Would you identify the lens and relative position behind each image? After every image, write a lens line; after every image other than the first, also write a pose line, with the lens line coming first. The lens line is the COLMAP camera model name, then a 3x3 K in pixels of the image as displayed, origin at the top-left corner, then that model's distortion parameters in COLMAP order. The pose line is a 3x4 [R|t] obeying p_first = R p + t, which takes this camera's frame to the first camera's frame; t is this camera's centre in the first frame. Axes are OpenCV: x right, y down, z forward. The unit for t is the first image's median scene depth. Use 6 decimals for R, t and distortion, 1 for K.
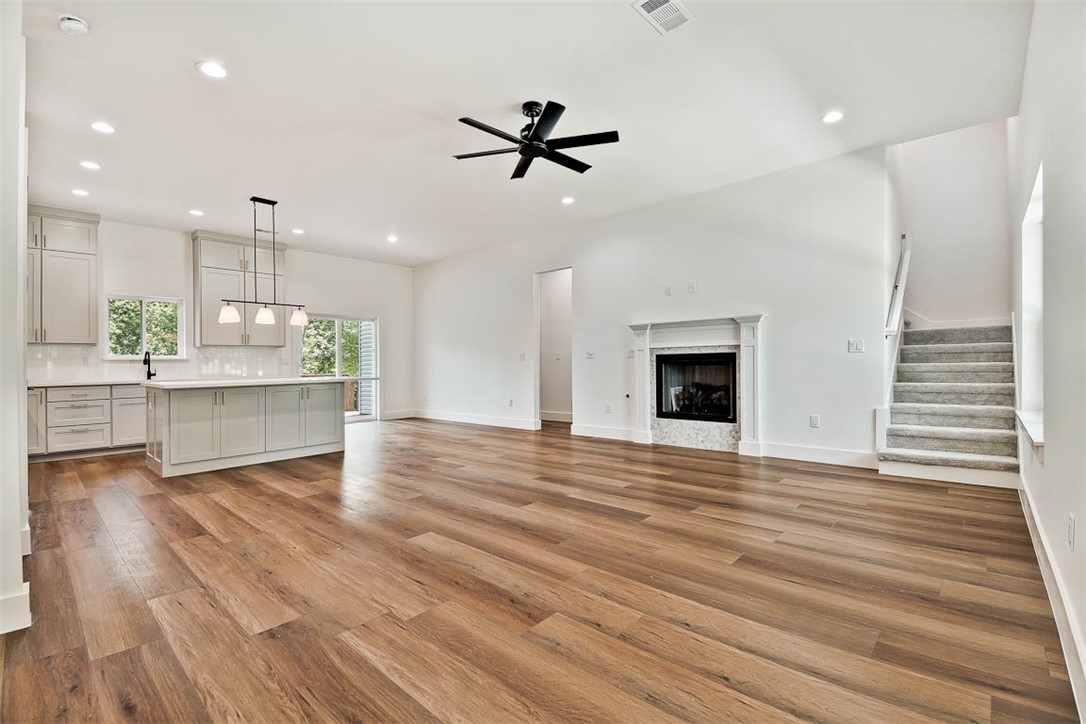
lens RADIAL K [[476.7, 0, 545.4], [0, 476.7, 359.5], [0, 0, 1]] dist [0.004548, -0.000069]
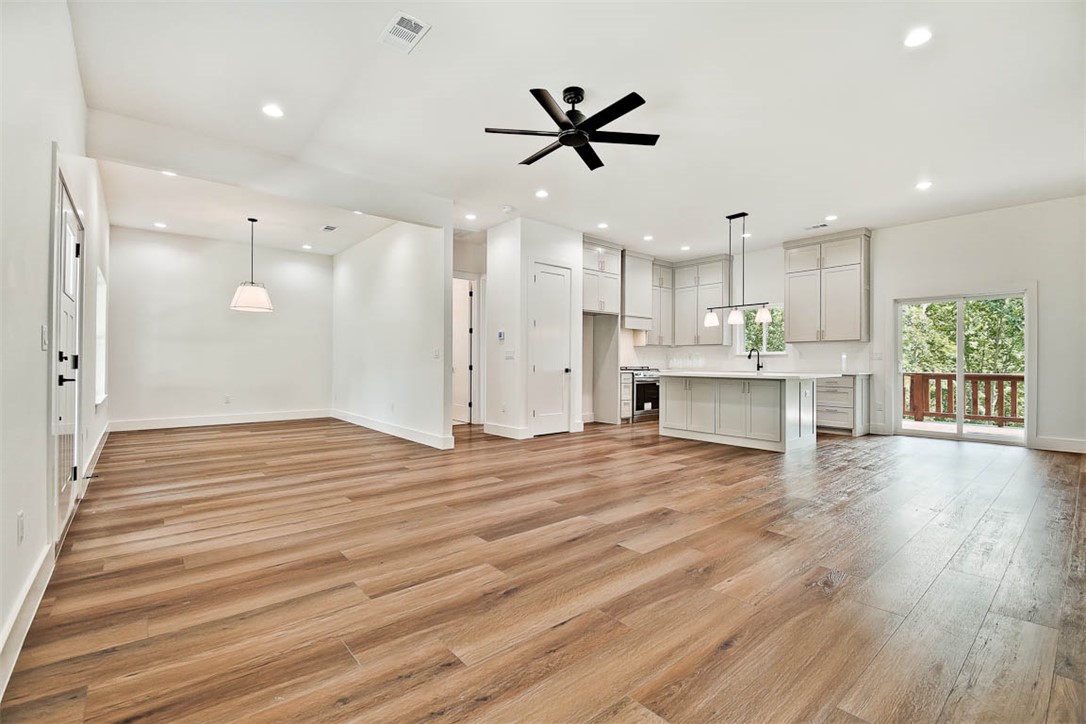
lens RADIAL K [[476.7, 0, 543.9], [0, 476.7, 357.8], [0, 0, 1]] dist [0.004548, -0.000069]
pose [[-0.126034, 0.007872, -0.991995, 0.685536], [0.005022, 0.999961, 0.007297, -0.005582], [0.992013, -0.004062, -0.126068, 0.784183]]
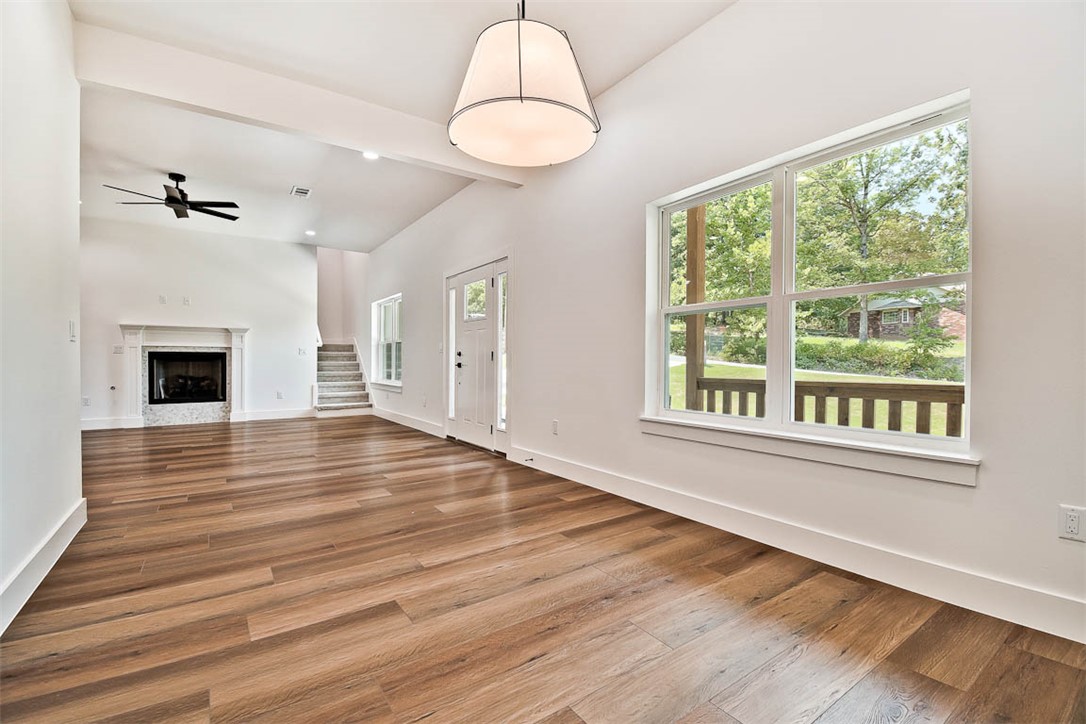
lens RADIAL K [[476.7, 0, 543.5], [0, 476.7, 365.4], [0, 0, 1]] dist [0.004548, -0.000069]
pose [[0.215423, 0.011631, 0.976452, -0.811018], [-0.009229, 0.999909, -0.009874, 0.030269], [-0.976477, -0.006884, 0.215511, -0.247320]]
